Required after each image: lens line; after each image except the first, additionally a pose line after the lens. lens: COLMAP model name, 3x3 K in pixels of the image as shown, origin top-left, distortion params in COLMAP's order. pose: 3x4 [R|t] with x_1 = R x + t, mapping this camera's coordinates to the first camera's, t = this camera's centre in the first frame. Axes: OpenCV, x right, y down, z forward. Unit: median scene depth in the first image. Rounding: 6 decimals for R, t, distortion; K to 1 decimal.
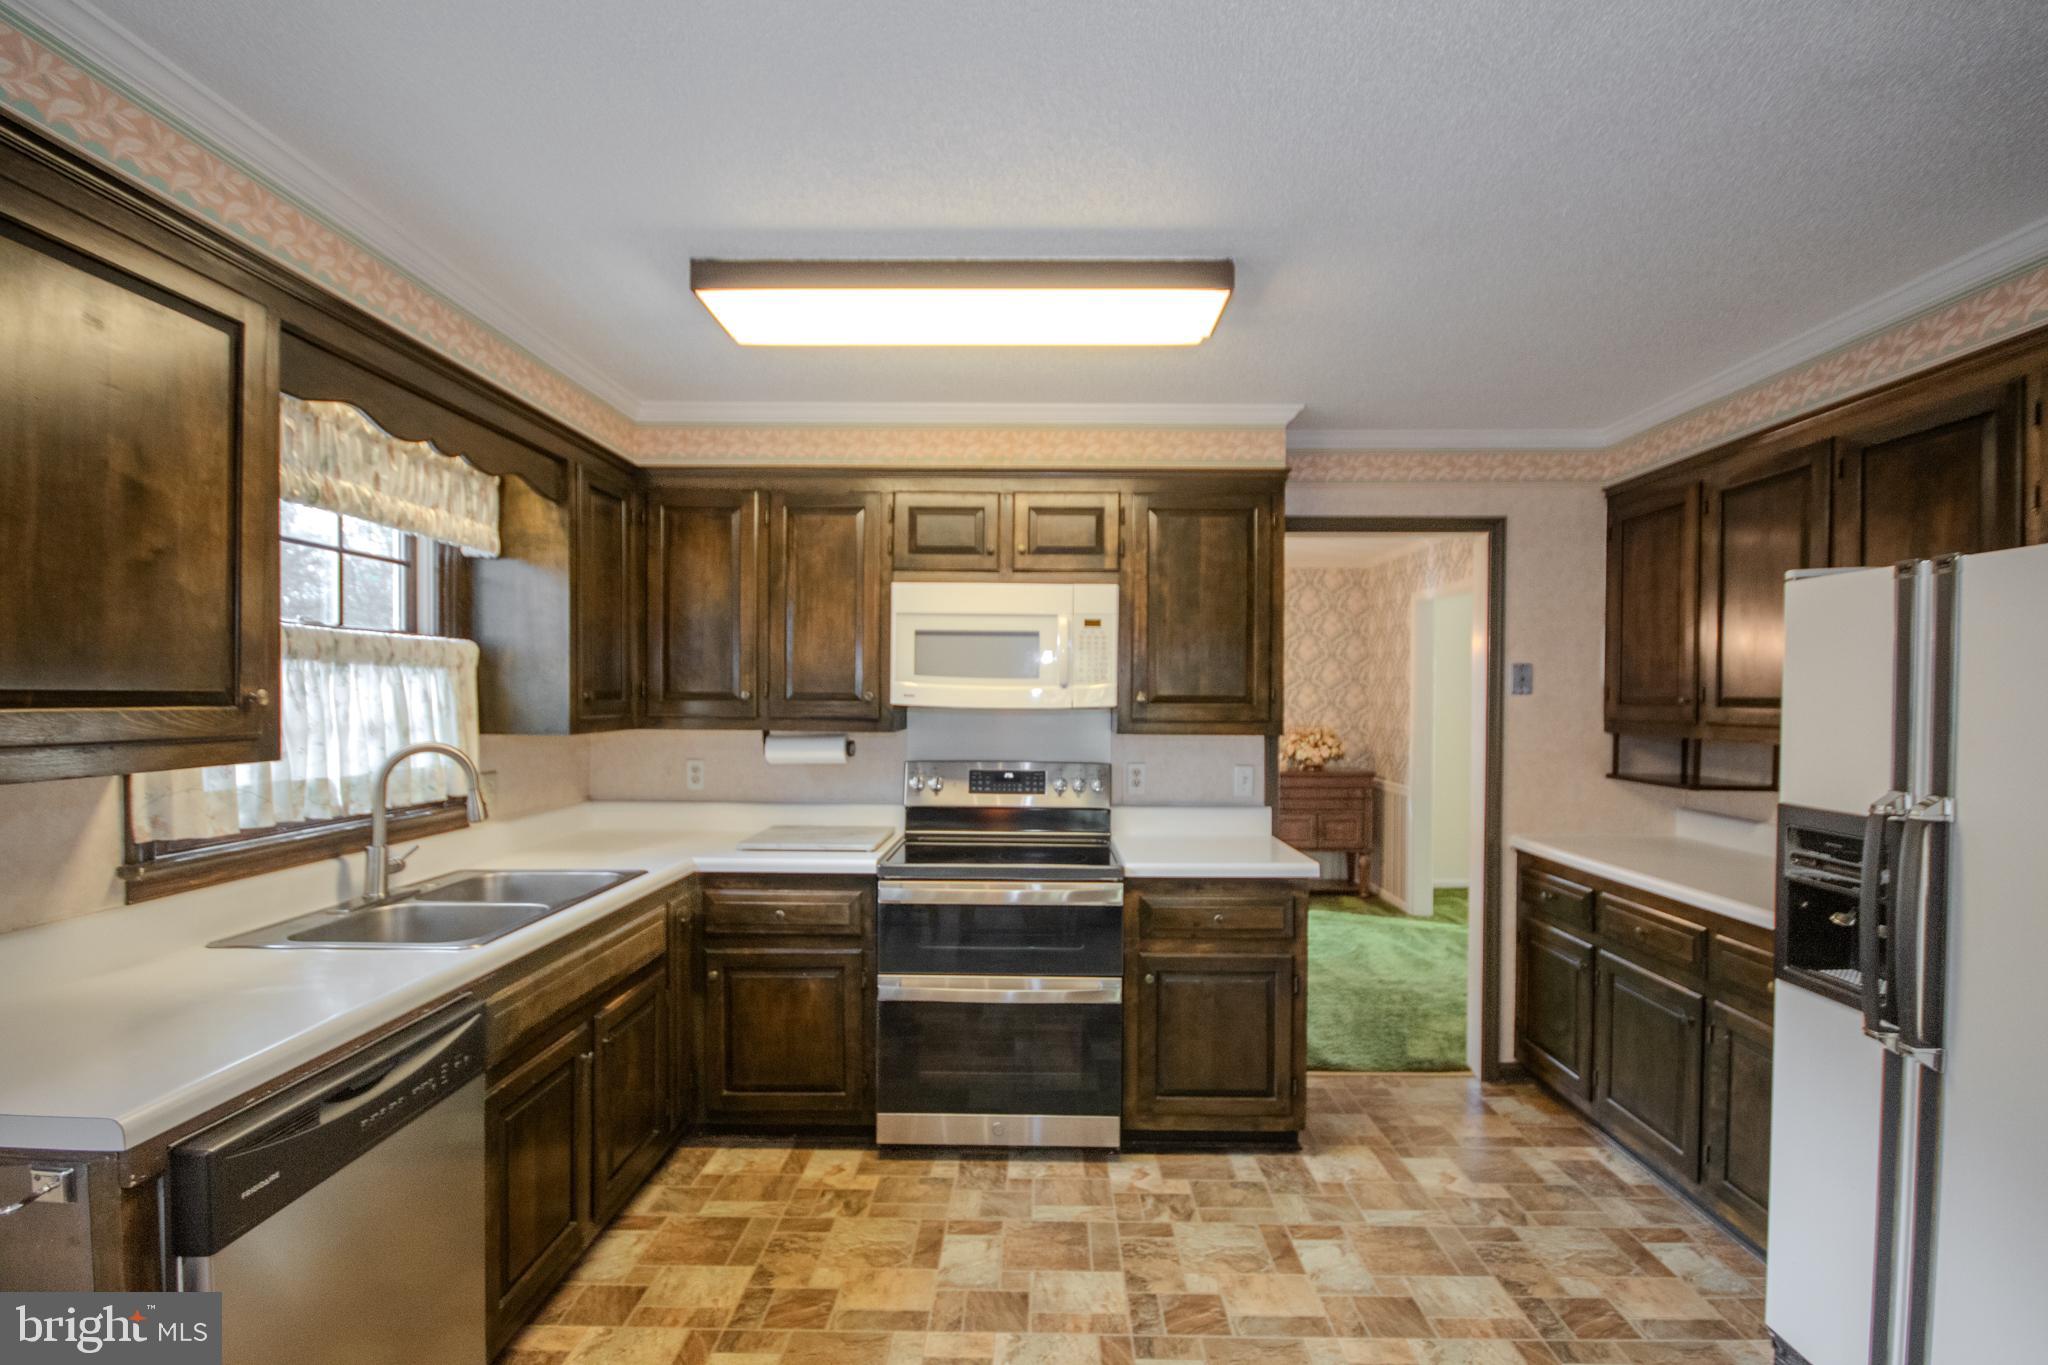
lens RADIAL K [[942.0, 0, 1034.9], [0, 942.0, 711.9], [0, 0, 1]] dist [-0.001770, -0.000487]
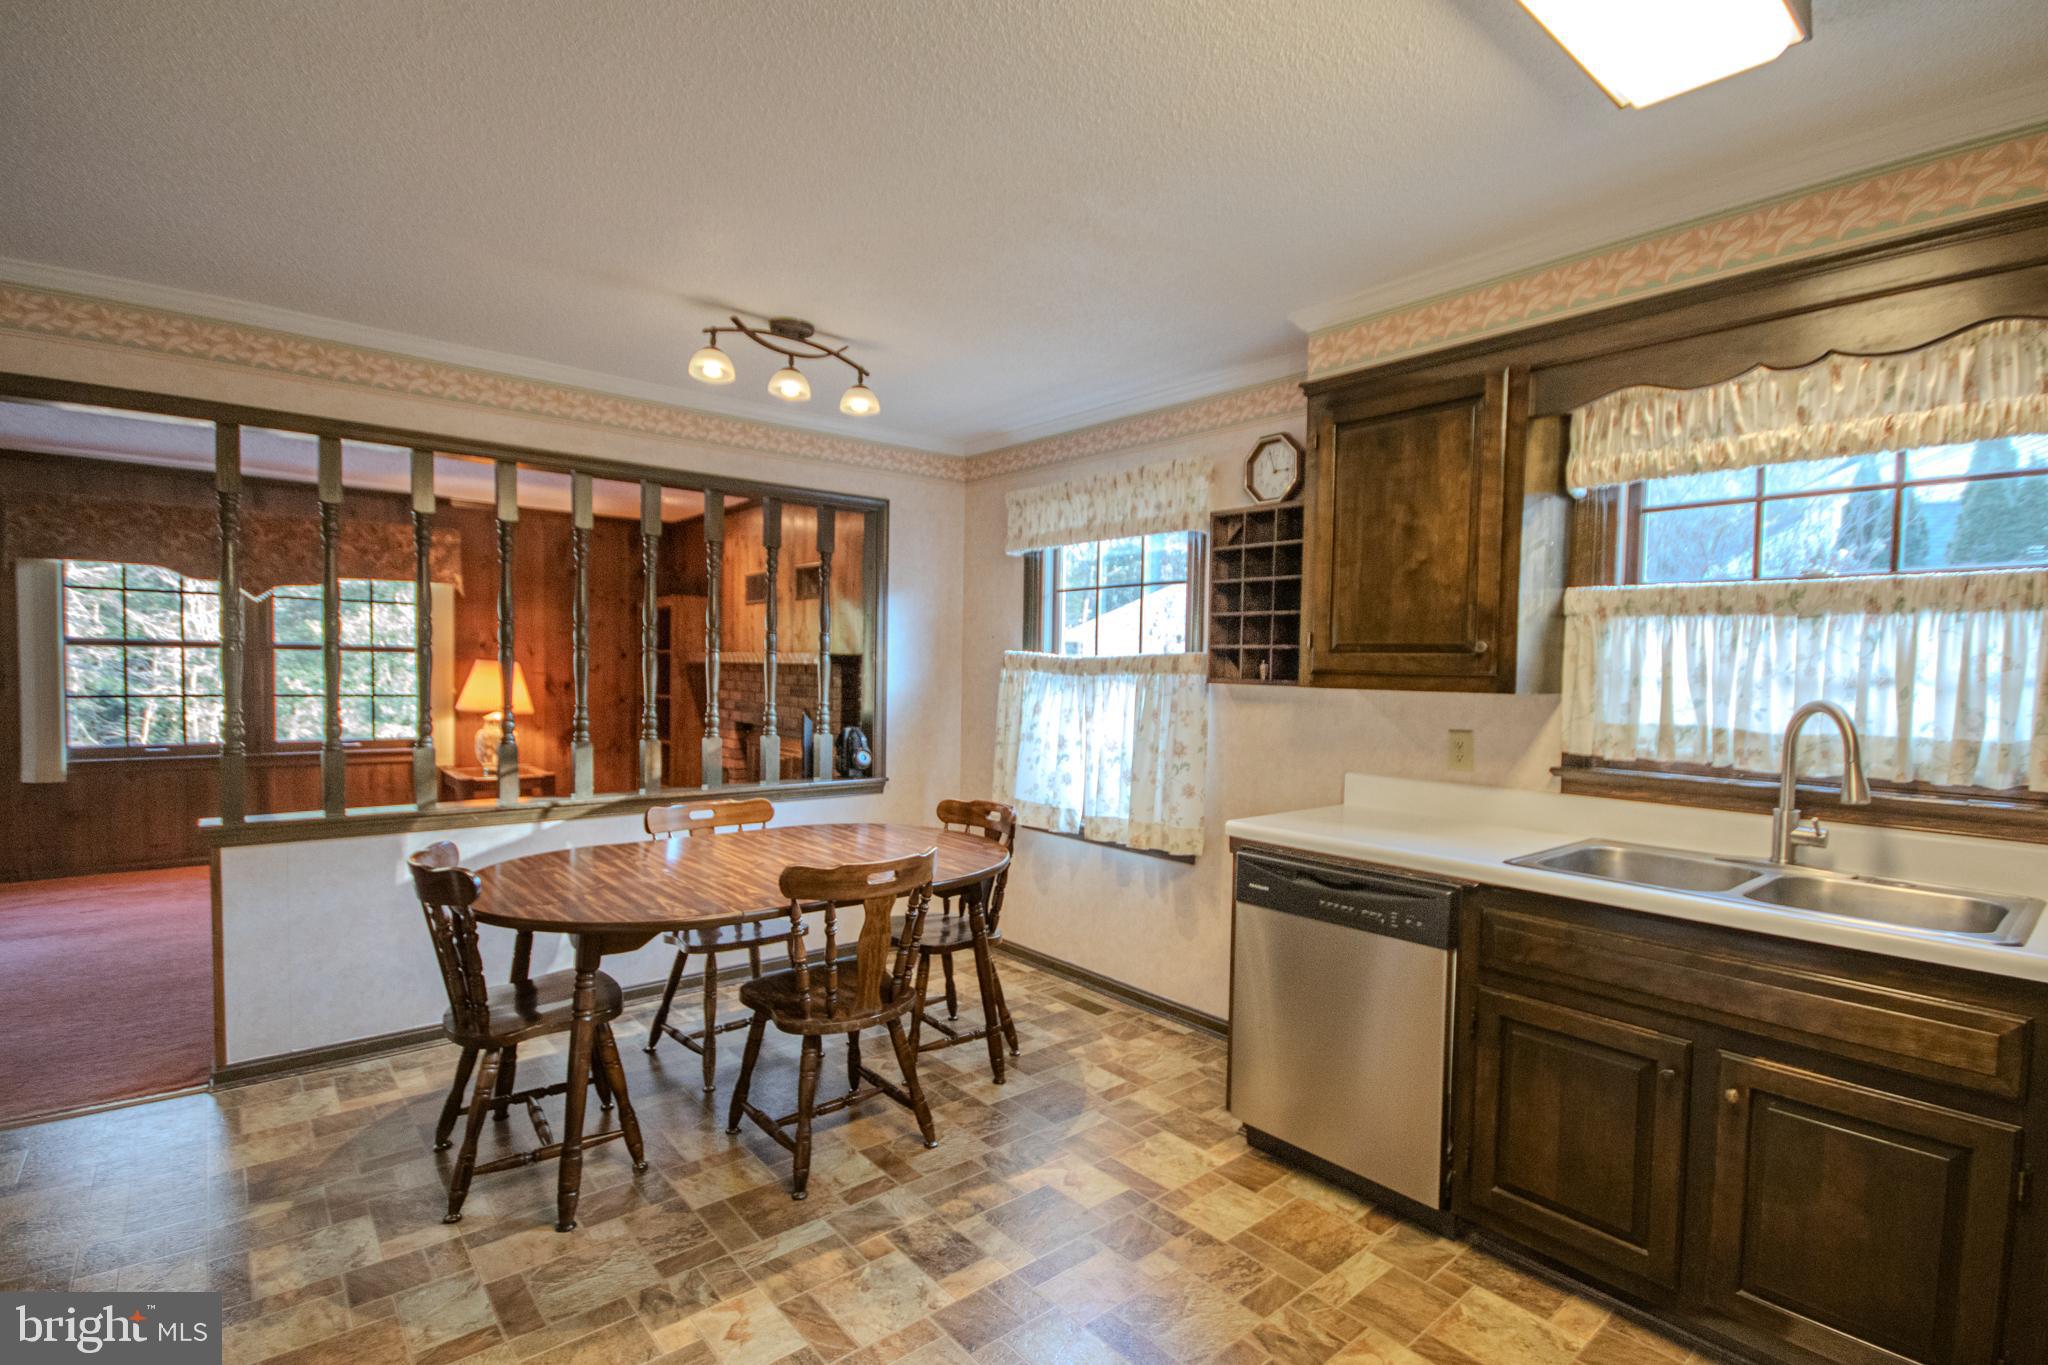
lens RADIAL K [[981.1, 0, 1031.6], [0, 981.1, 712.1], [0, 0, 1]] dist [0.003314, 0.000162]
pose [[-0.755766, 0.010452, -0.654759, 0.399195], [-0.033405, 0.997956, 0.054488, 0.014261], [0.653990, 0.063052, -0.753871, 0.978116]]
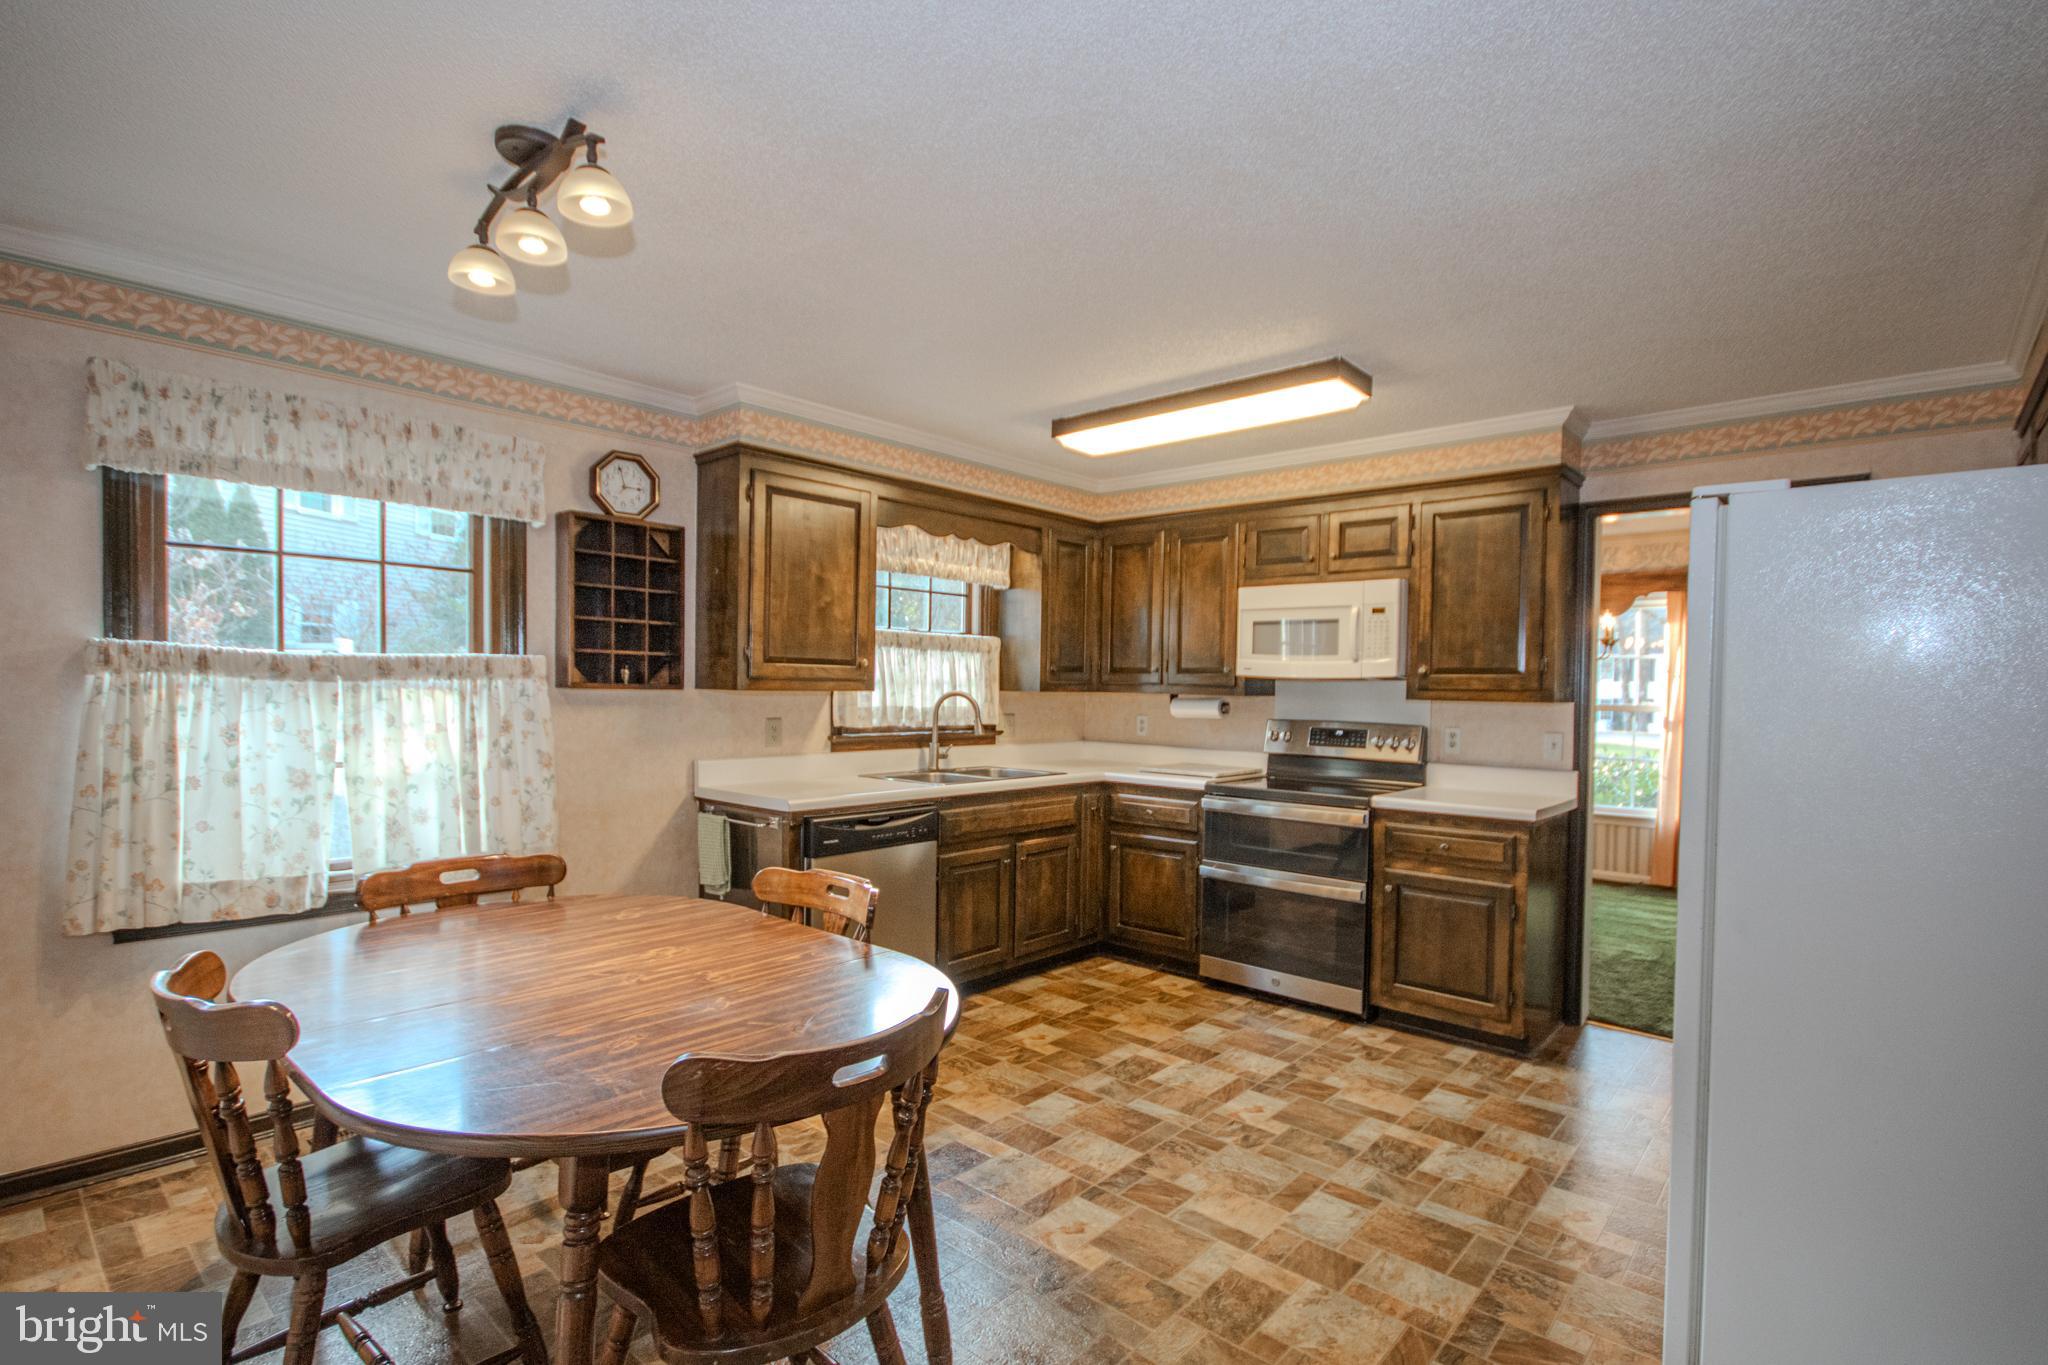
lens RADIAL K [[981.1, 0, 1031.6], [0, 981.1, 712.1], [0, 0, 1]] dist [0.003314, 0.000162]
pose [[0.755174, 0.023010, -0.655120, 0.622612], [-0.021837, 0.999712, 0.009941, 0.042242], [0.655161, 0.006799, 0.755459, -0.322317]]
